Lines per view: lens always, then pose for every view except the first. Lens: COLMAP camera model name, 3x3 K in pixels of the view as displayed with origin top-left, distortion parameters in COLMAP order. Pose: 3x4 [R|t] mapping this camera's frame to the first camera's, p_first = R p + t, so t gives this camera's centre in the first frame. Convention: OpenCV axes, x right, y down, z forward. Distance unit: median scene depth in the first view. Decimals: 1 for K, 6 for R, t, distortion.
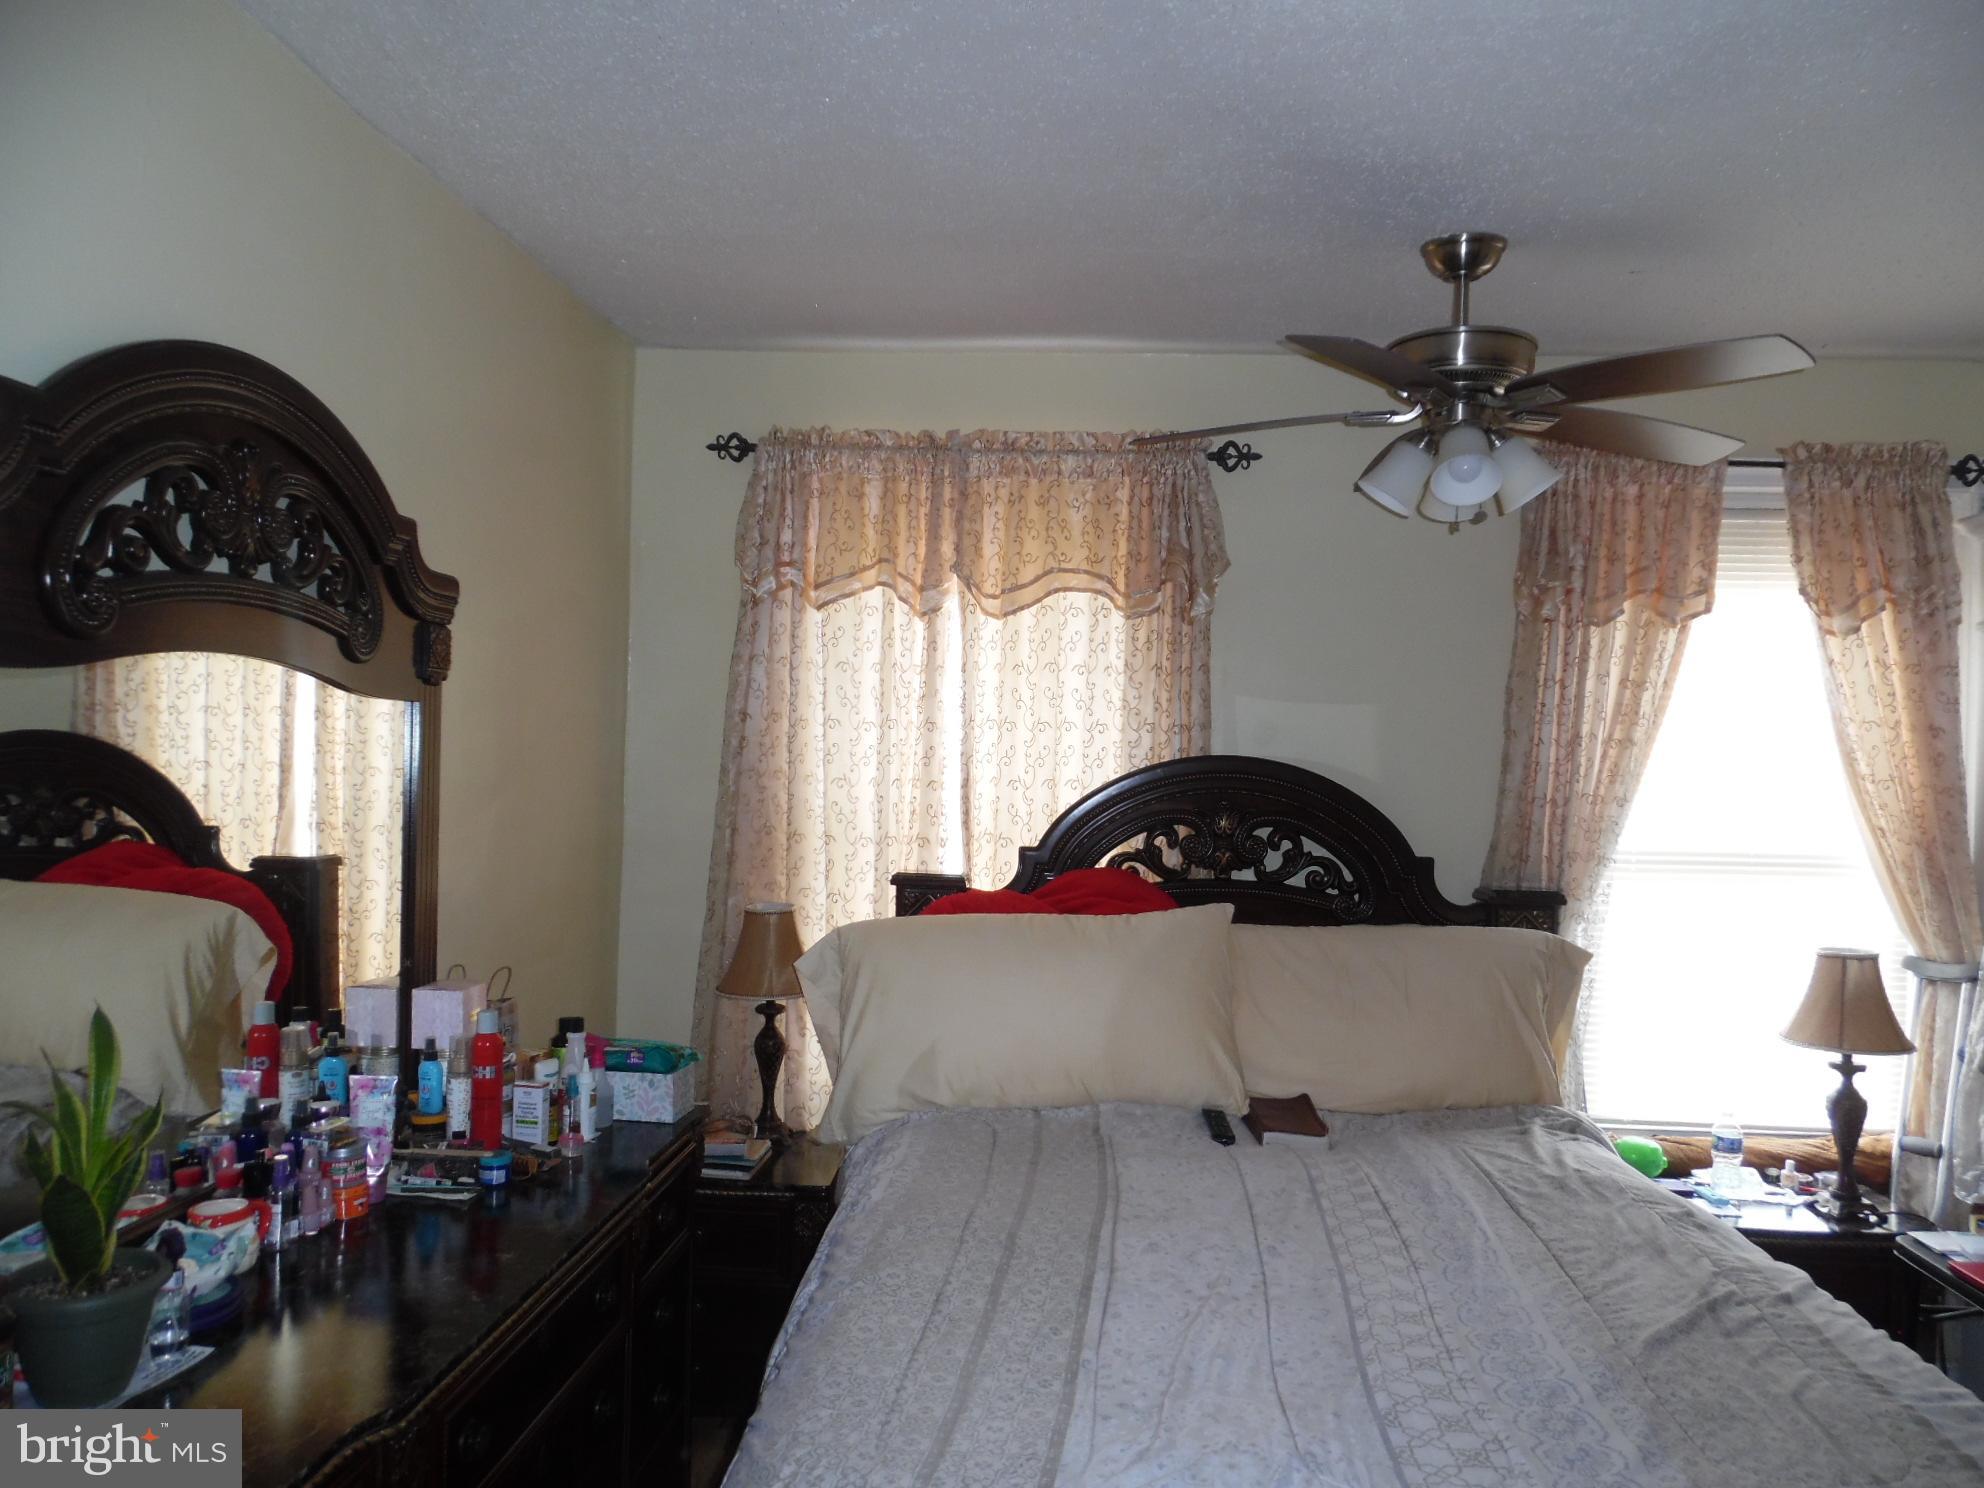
lens RADIAL K [[1406.3, 0, 992.0], [0, 1406.3, 744.0], [0, 0, 1]] dist [-0.005101, -0.001775]
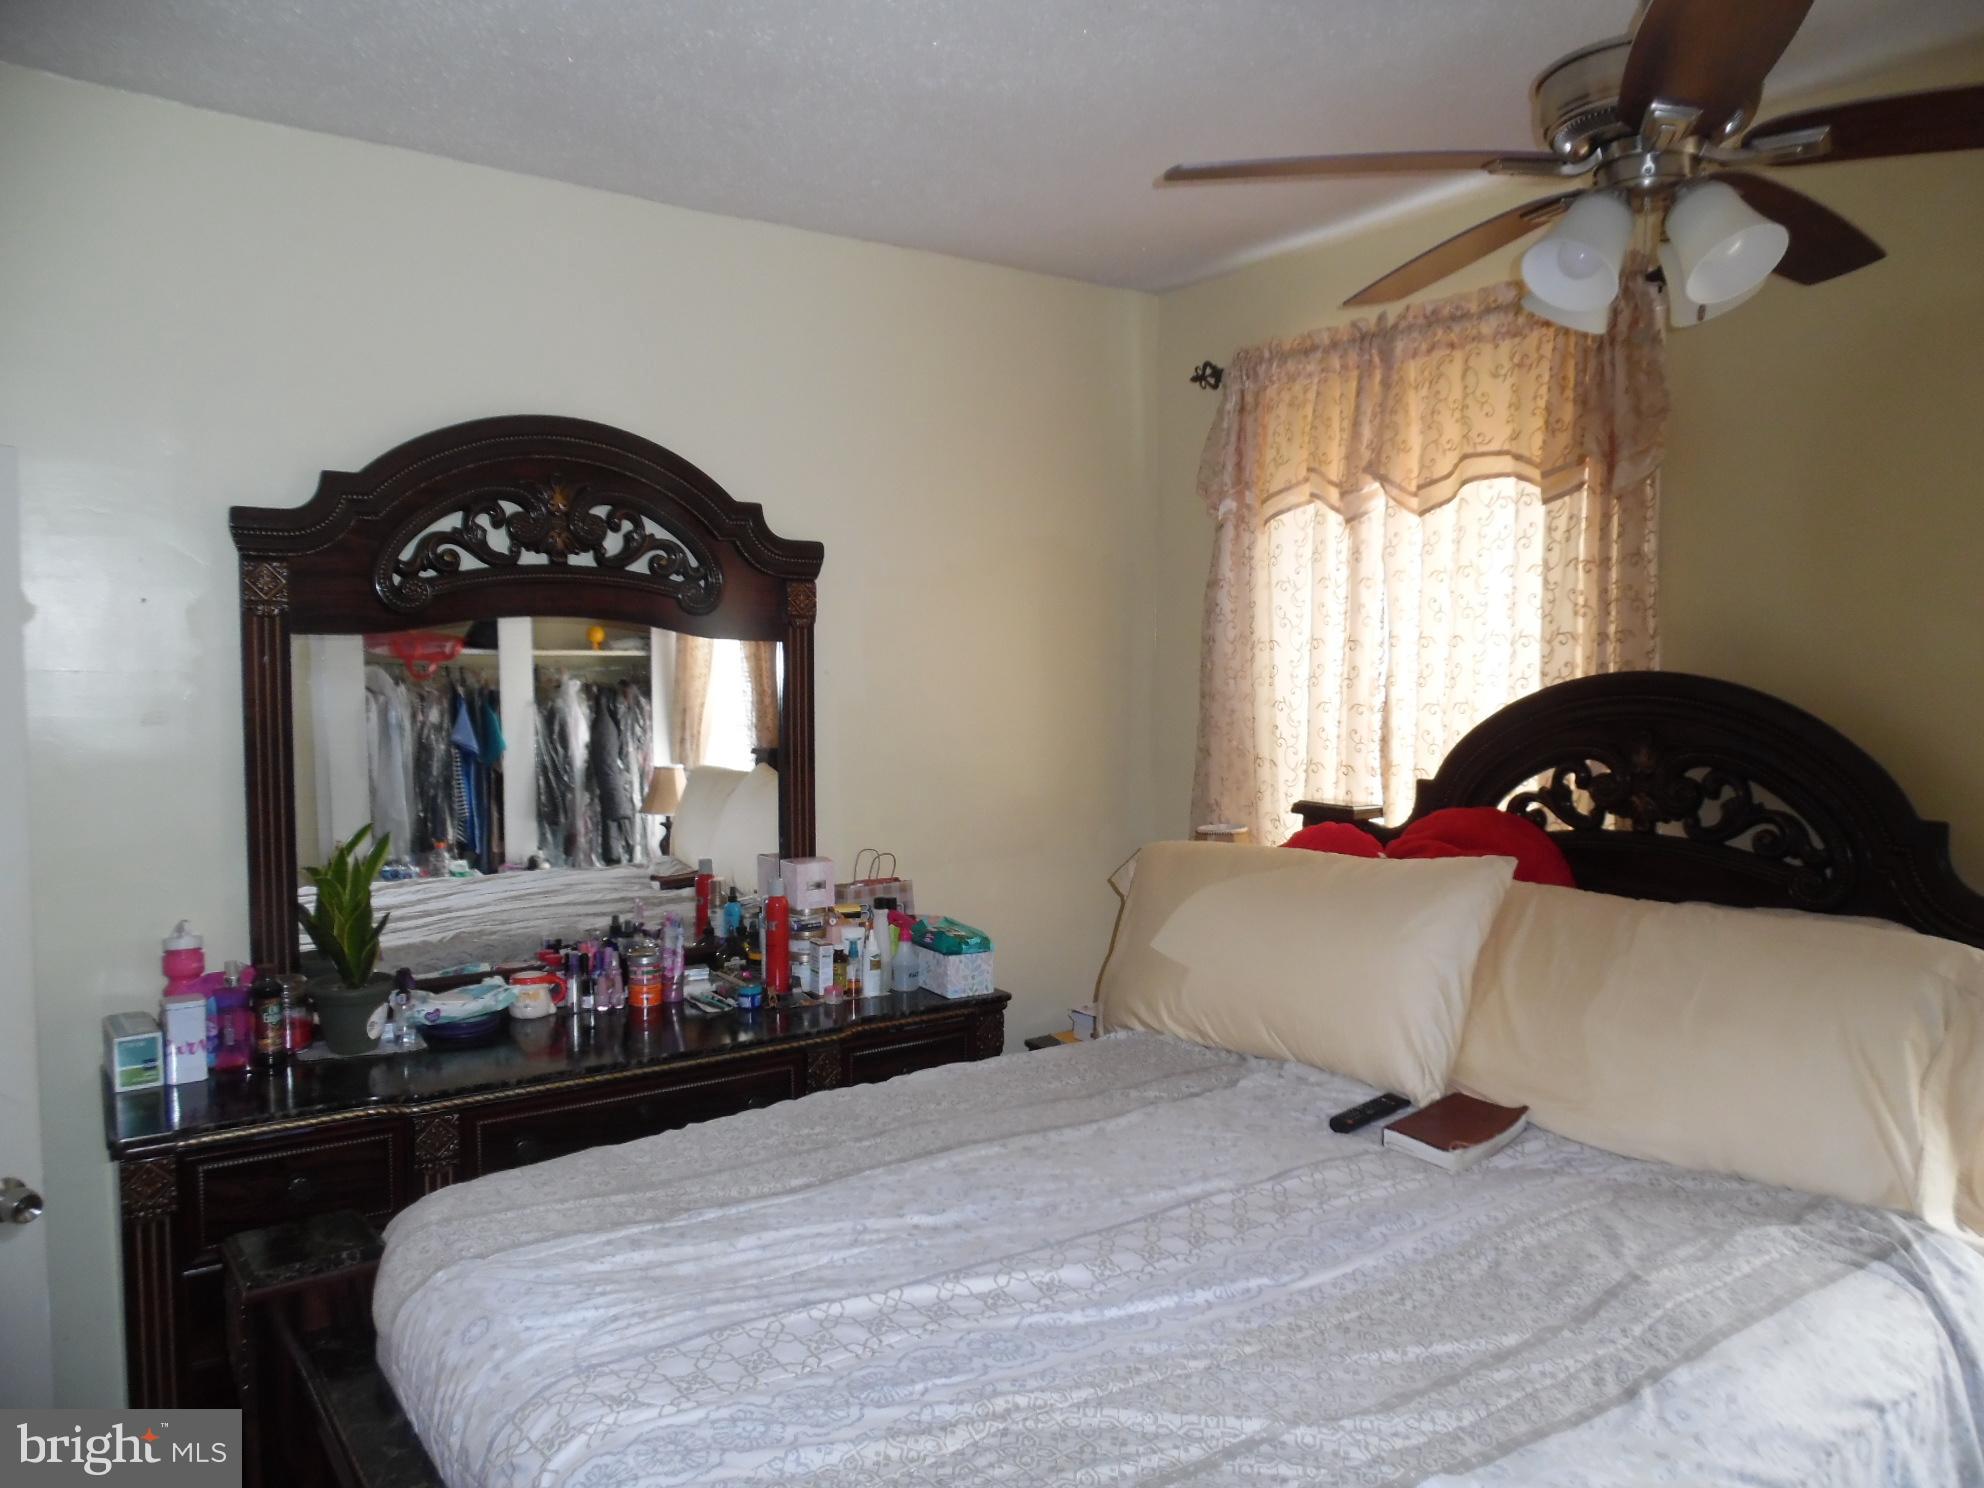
lens RADIAL K [[1406.3, 0, 992.0], [0, 1406.3, 744.0], [0, 0, 1]] dist [-0.005101, -0.001775]
pose [[0.616802, 0.024060, -0.786750, 0.555034], [0.016461, 0.998920, 0.043453, 0.008678], [0.786946, -0.039752, 0.615740, 0.253533]]
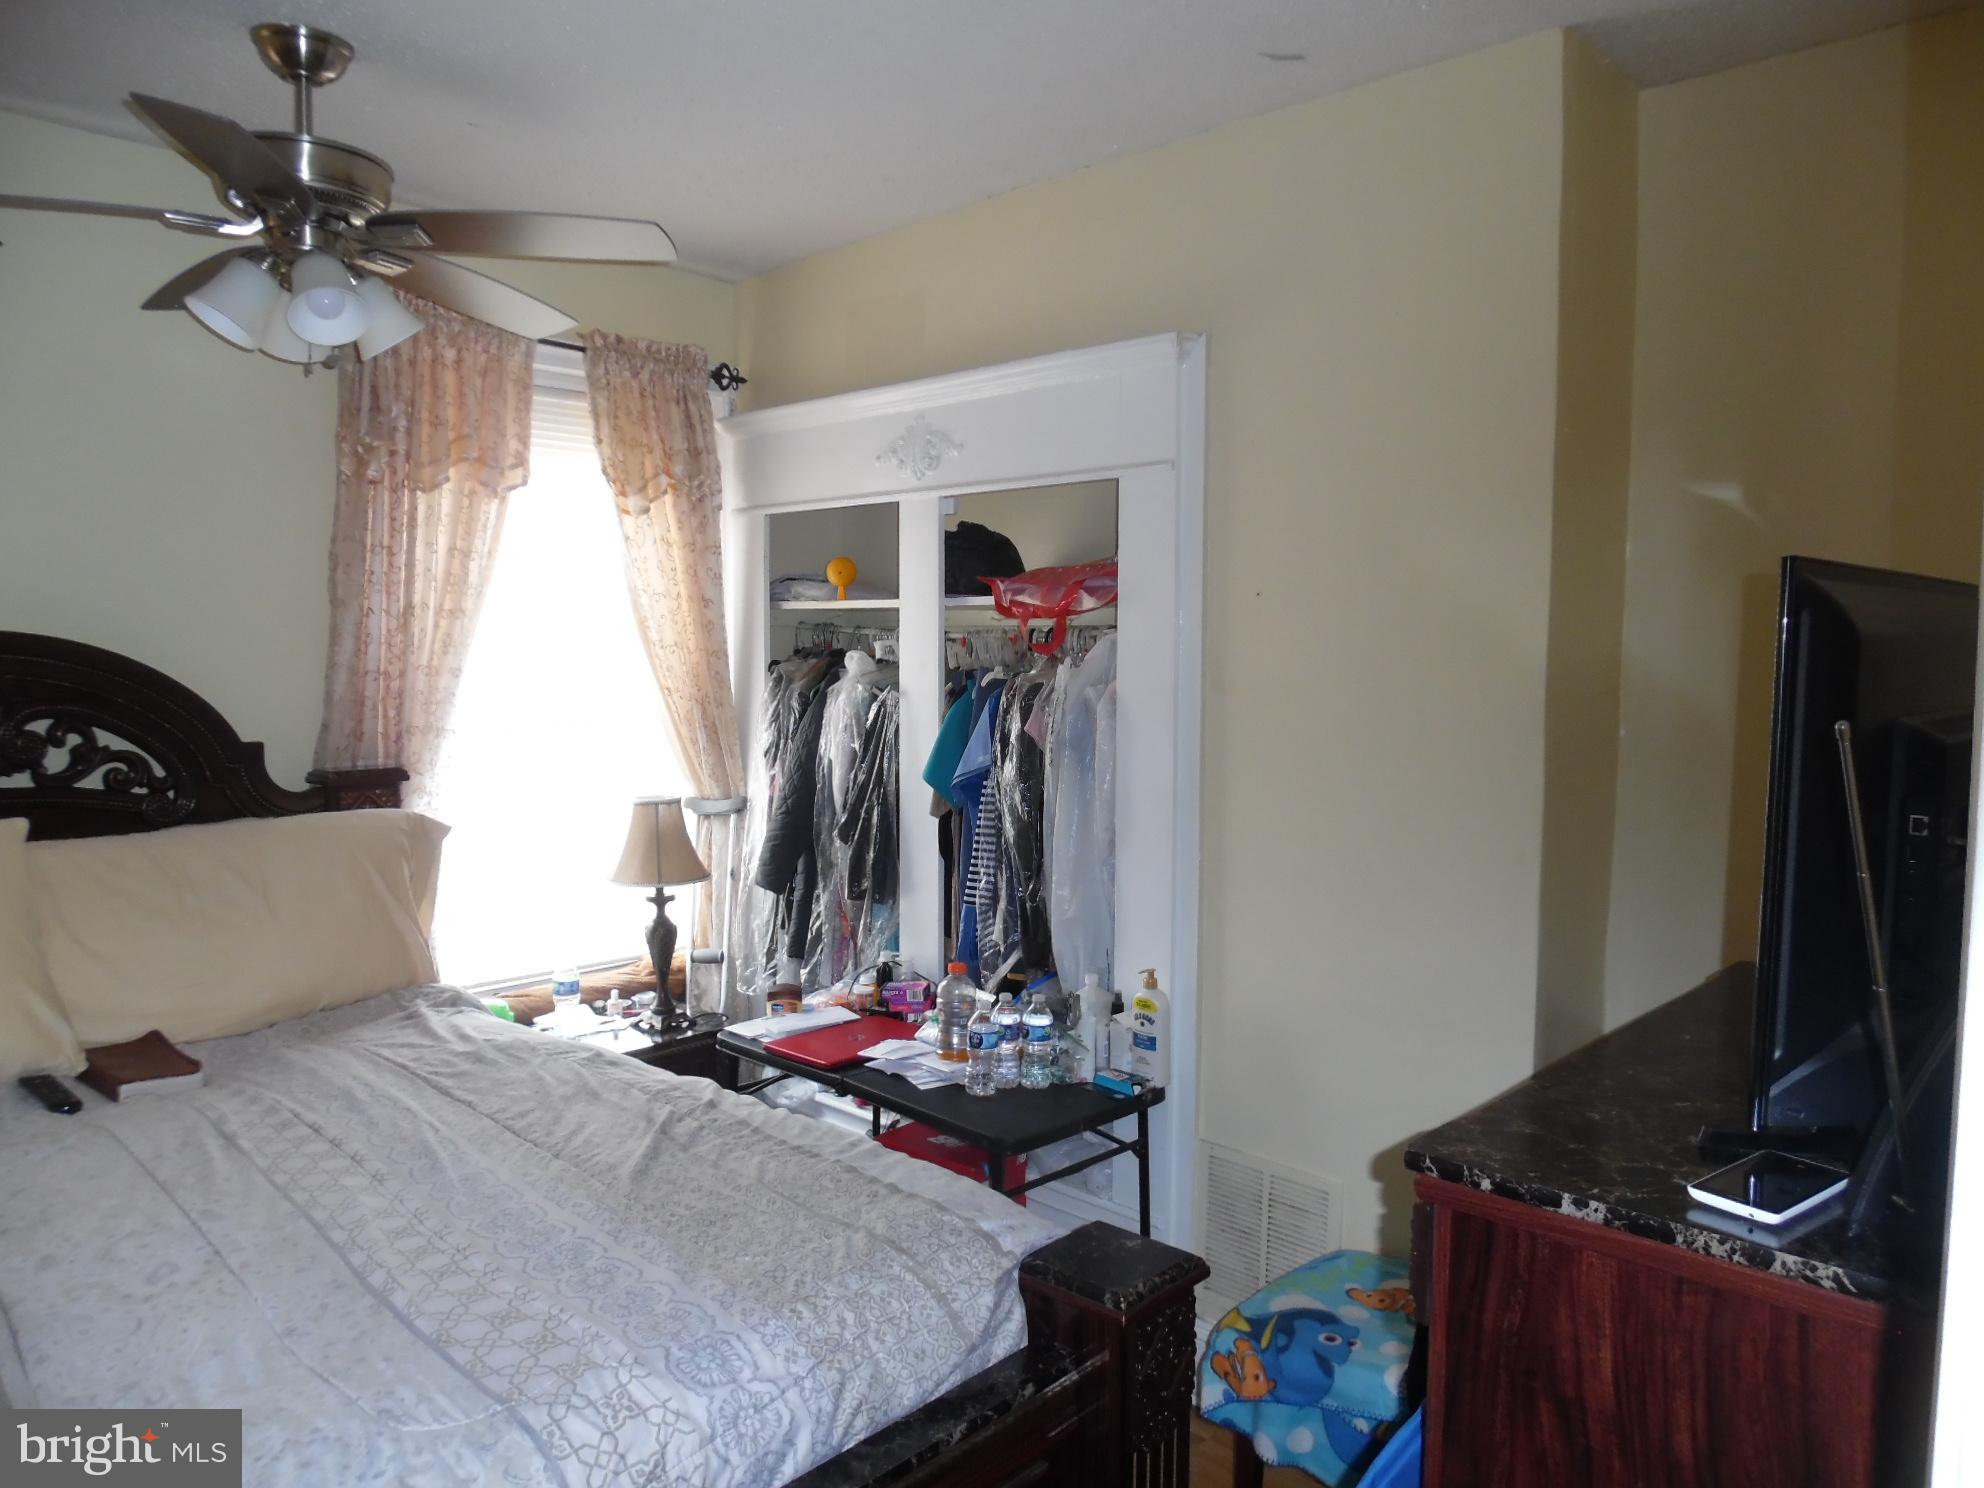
lens RADIAL K [[1406.3, 0, 992.0], [0, 1406.3, 744.0], [0, 0, 1]] dist [-0.005101, -0.001775]
pose [[0.631657, -0.073402, 0.771765, -0.083161], [0.005682, 0.995919, 0.090072, 0.004331], [-0.775227, -0.052510, 0.629497, 0.076998]]
